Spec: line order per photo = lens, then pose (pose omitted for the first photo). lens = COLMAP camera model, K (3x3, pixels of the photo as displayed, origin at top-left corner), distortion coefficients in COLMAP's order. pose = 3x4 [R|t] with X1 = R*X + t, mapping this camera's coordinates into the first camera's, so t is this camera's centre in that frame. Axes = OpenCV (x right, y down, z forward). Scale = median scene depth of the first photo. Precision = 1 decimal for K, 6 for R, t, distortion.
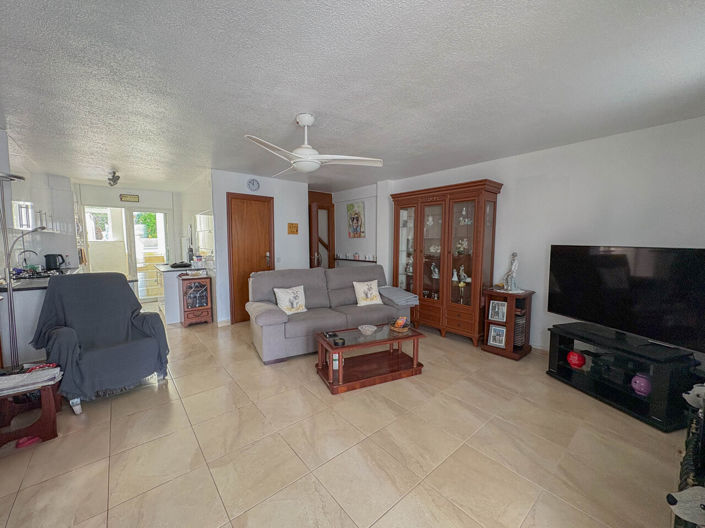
lens RADIAL K [[282.5, 0, 352.5], [0, 282.5, 263.7], [0, 0, 1]] dist [0.002640, -0.000640]
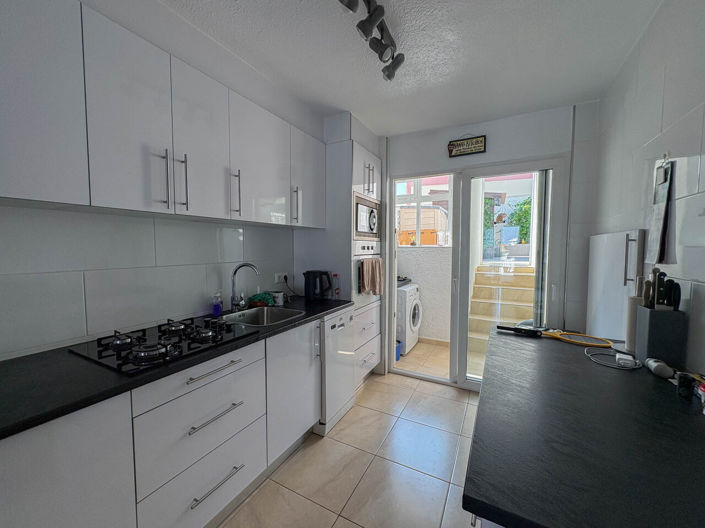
lens RADIAL K [[282.5, 0, 352.3], [0, 282.5, 263.0], [0, 0, 1]] dist [0.002640, -0.000640]
pose [[0.377696, 0.052311, -0.924451, -0.550146], [-0.078191, 0.996639, 0.024450, -0.063058], [0.922622, 0.063049, 0.380517, 0.848644]]
